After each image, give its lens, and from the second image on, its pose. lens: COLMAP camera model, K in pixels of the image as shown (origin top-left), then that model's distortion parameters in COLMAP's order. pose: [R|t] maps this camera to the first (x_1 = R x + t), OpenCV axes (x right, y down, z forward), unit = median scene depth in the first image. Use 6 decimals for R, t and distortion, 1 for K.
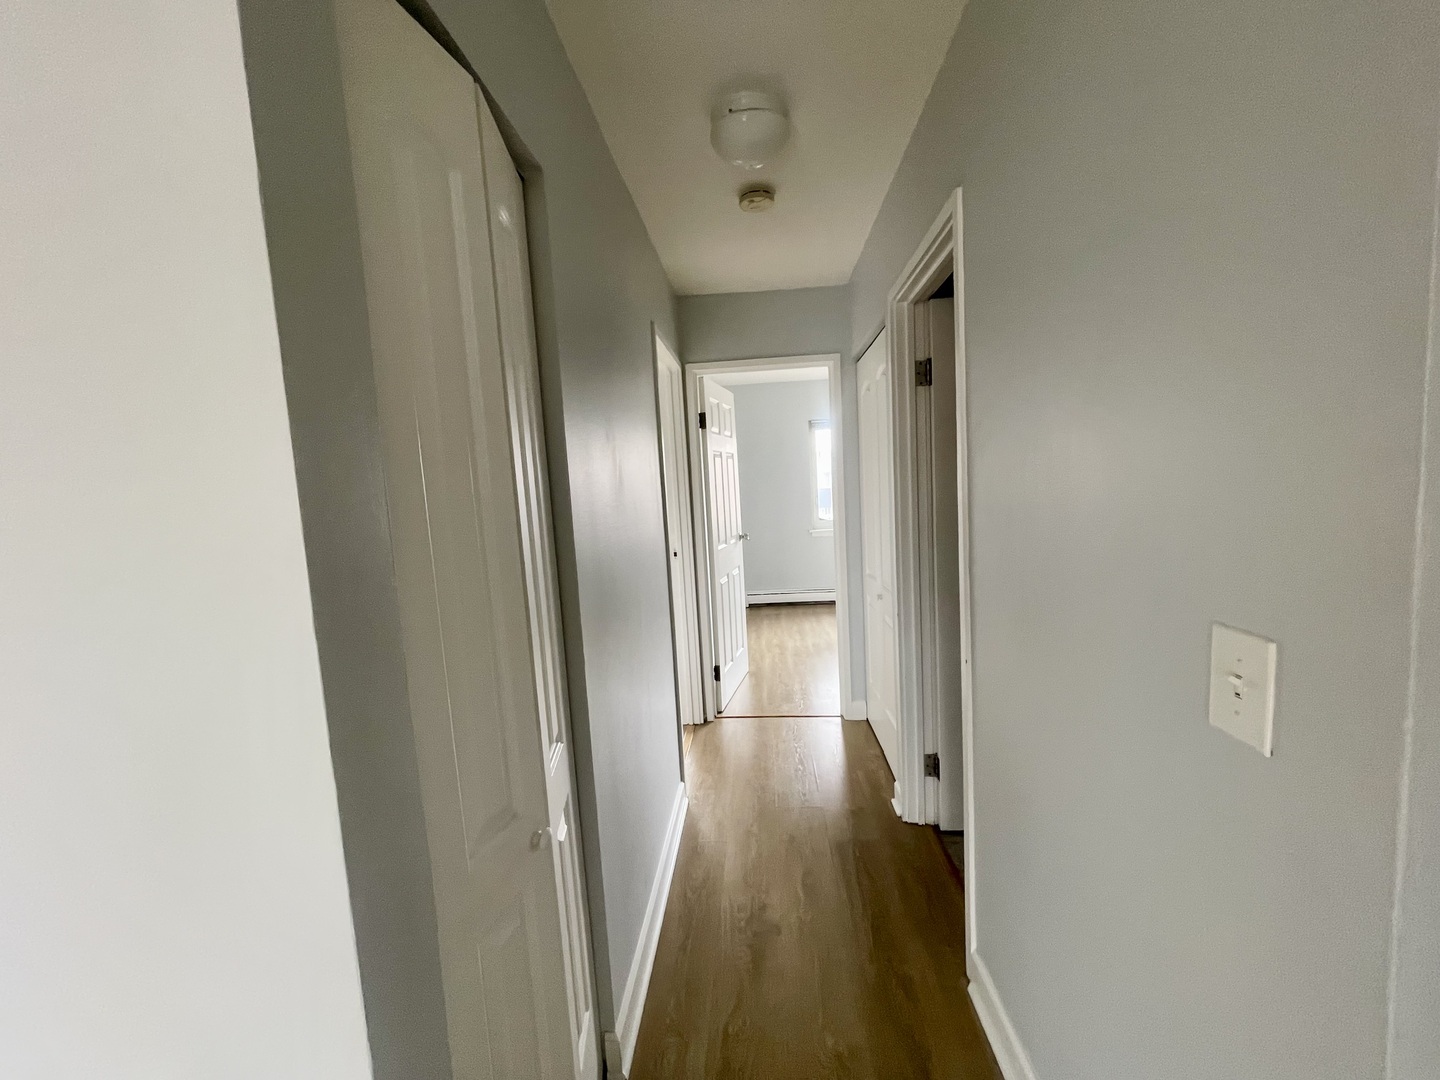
lens RADIAL K [[584.0, 0, 720.0], [0, 584.0, 540.0], [0, 0, 1]] dist [0.001936, 0.000061]
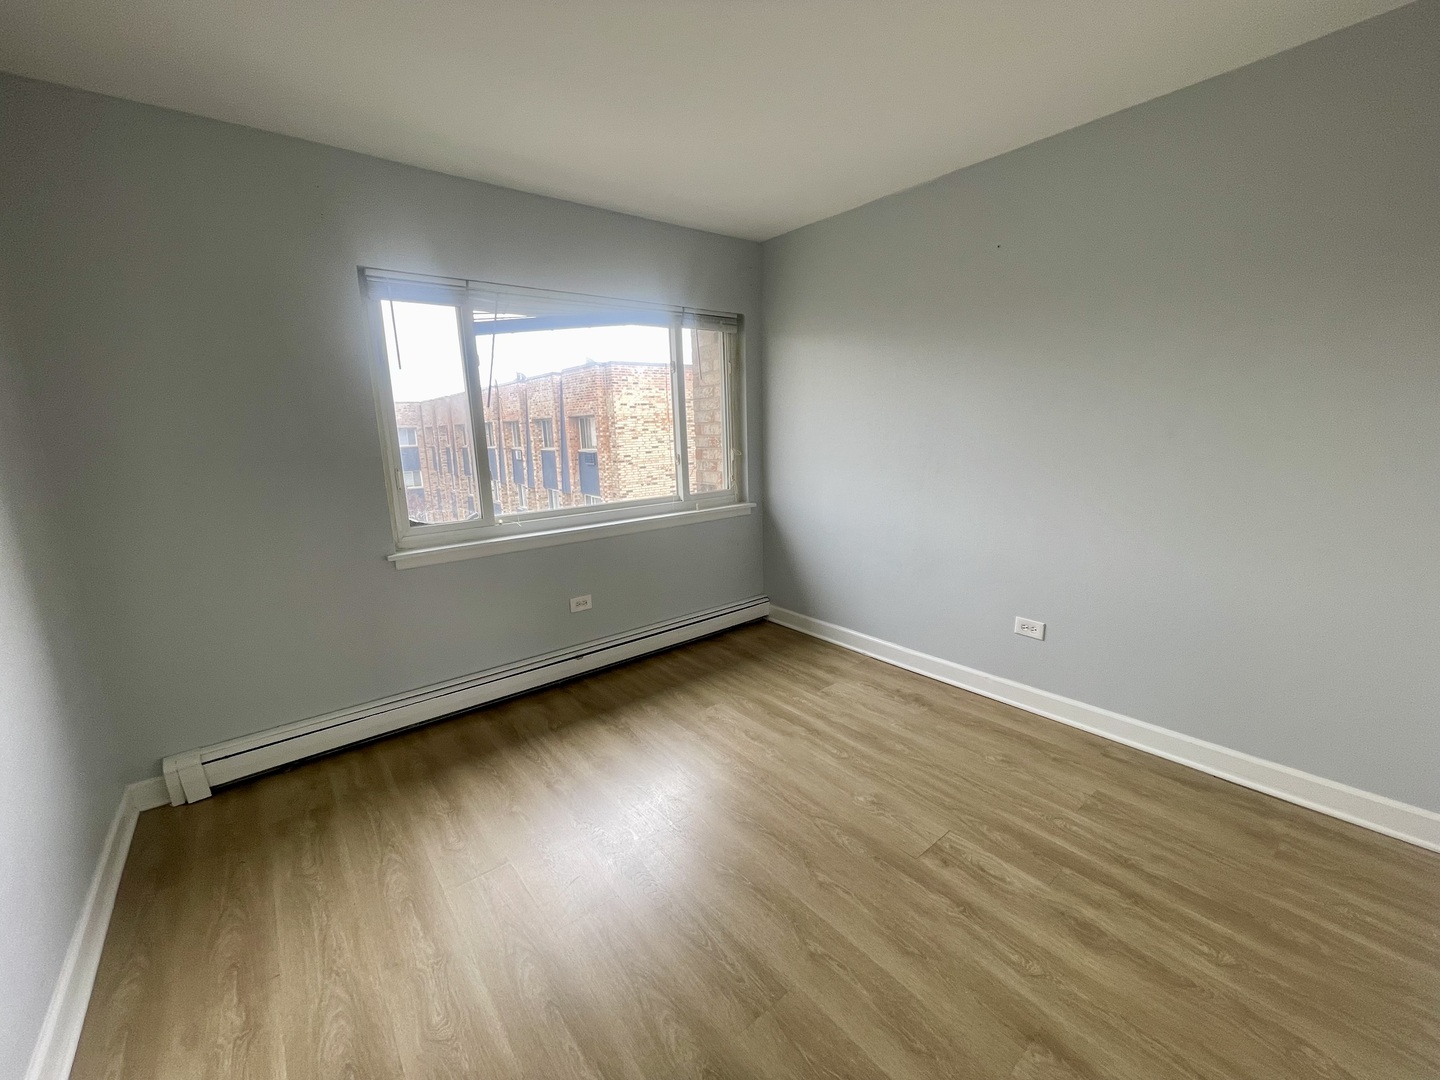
lens RADIAL K [[570.2, 0, 720.0], [0, 570.2, 540.0], [0, 0, 1]] dist [0.010166, 0.000159]
pose [[0.730474, -0.094549, 0.676365, 0.062691], [0.047694, 0.995015, 0.087583, -0.061300], [-0.681274, -0.031719, 0.731341, 0.652229]]
